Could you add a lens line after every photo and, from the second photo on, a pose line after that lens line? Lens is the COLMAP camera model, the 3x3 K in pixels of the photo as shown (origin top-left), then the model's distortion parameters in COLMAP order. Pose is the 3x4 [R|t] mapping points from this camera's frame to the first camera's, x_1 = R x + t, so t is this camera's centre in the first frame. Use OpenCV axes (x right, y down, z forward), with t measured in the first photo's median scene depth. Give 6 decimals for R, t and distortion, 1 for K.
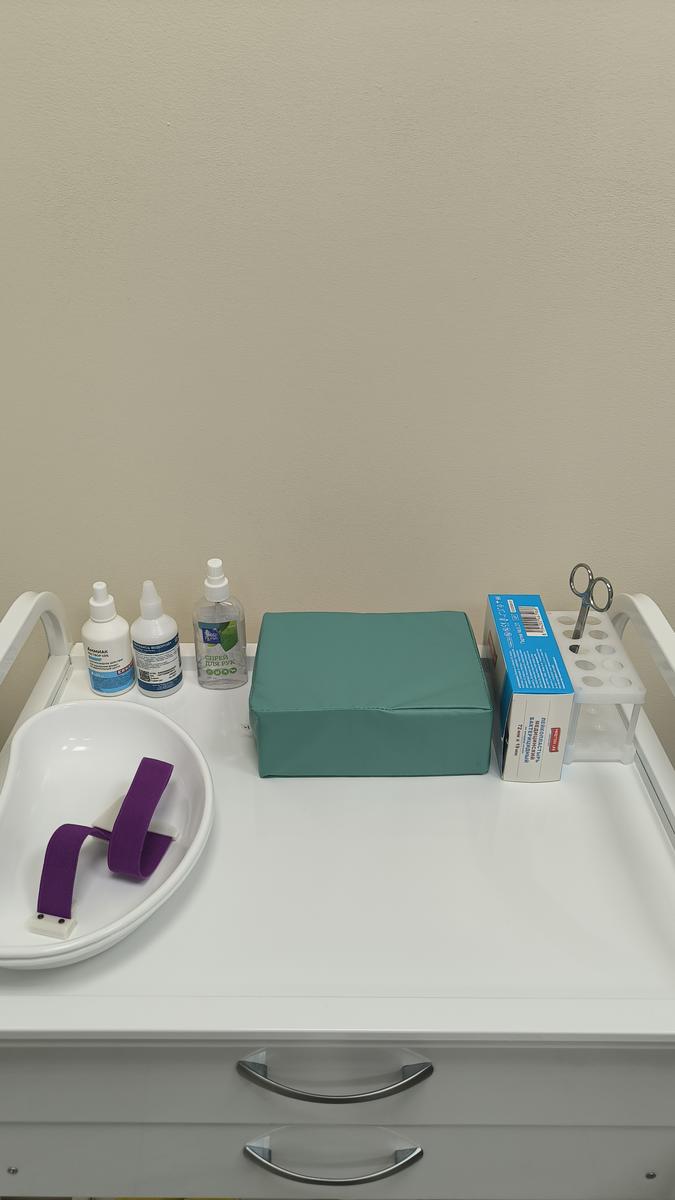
lens RADIAL K [[830.1, 0, 343.8], [0, 830.1, 603.4], [0, 0, 1]] dist [0.019723, -0.010831]
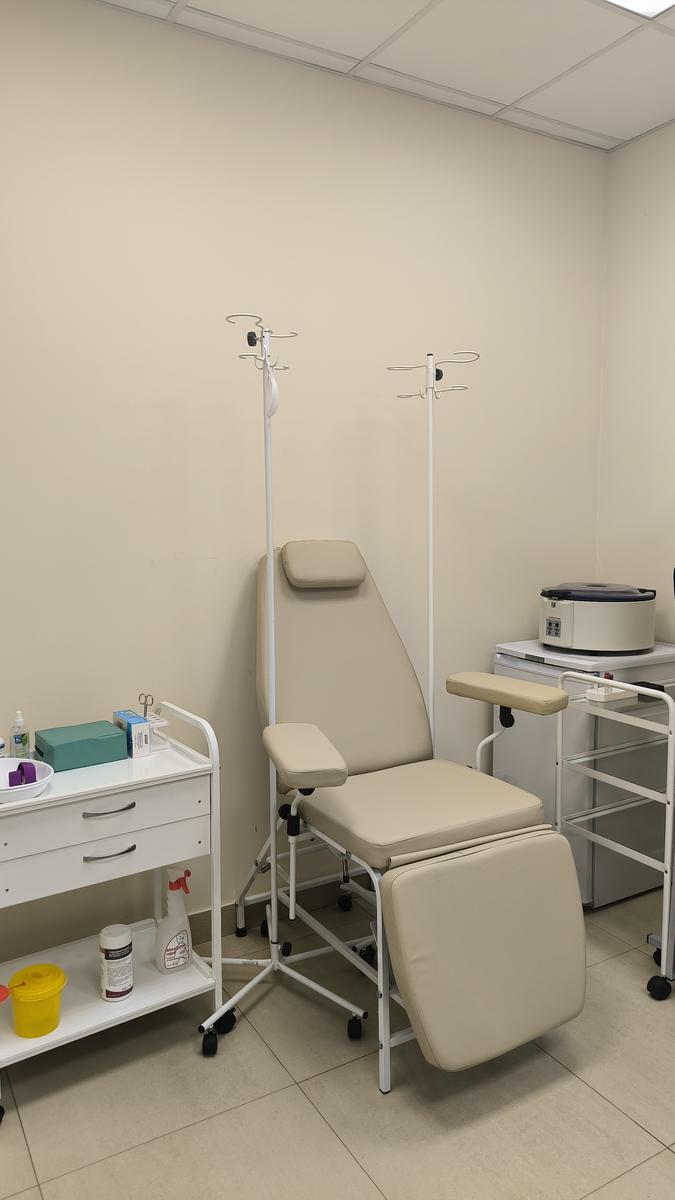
lens RADIAL K [[830.1, 0, 342.4], [0, 830.1, 588.4], [0, 0, 1]] dist [0.019723, -0.010831]
pose [[0.825208, -0.064600, 0.561123, -0.813298], [0.299656, 0.892178, -0.337971, 0.871822], [-0.478789, 0.447041, 0.755590, -1.890067]]
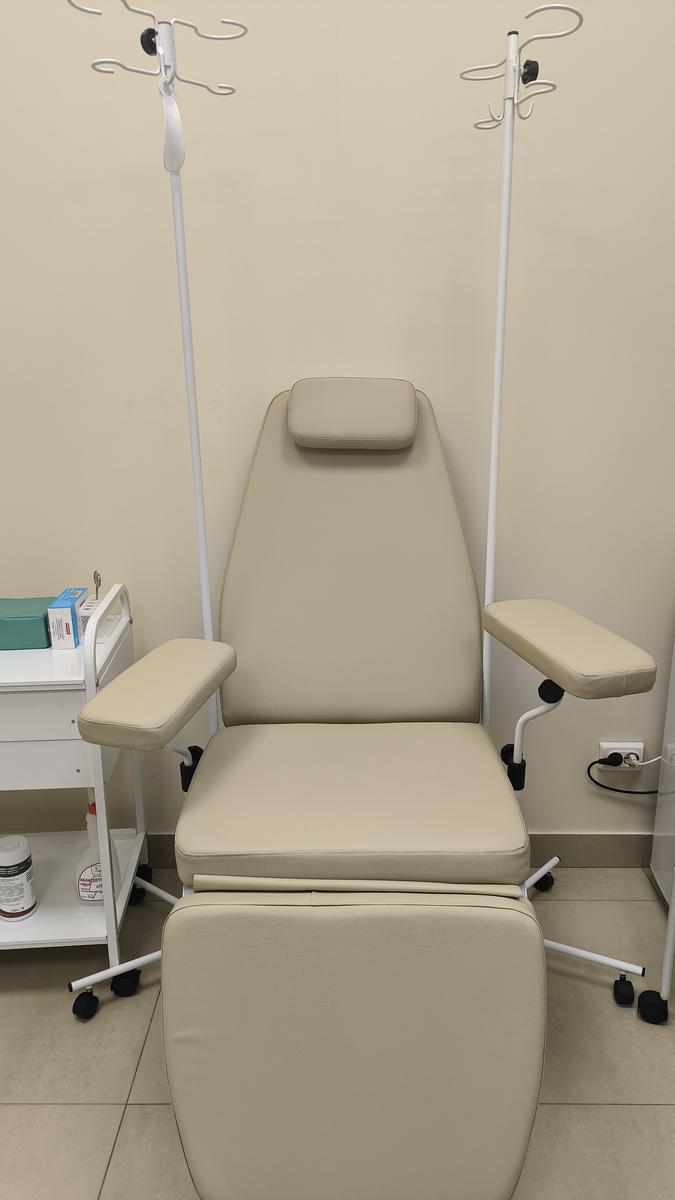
lens RADIAL K [[830.1, 0, 336.3], [0, 830.1, 595.2], [0, 0, 1]] dist [0.019723, -0.010831]
pose [[0.998380, -0.029295, 0.048778, 0.871999], [0.041128, 0.963958, -0.262857, 0.703239], [-0.039319, 0.264437, 0.963601, -1.419457]]
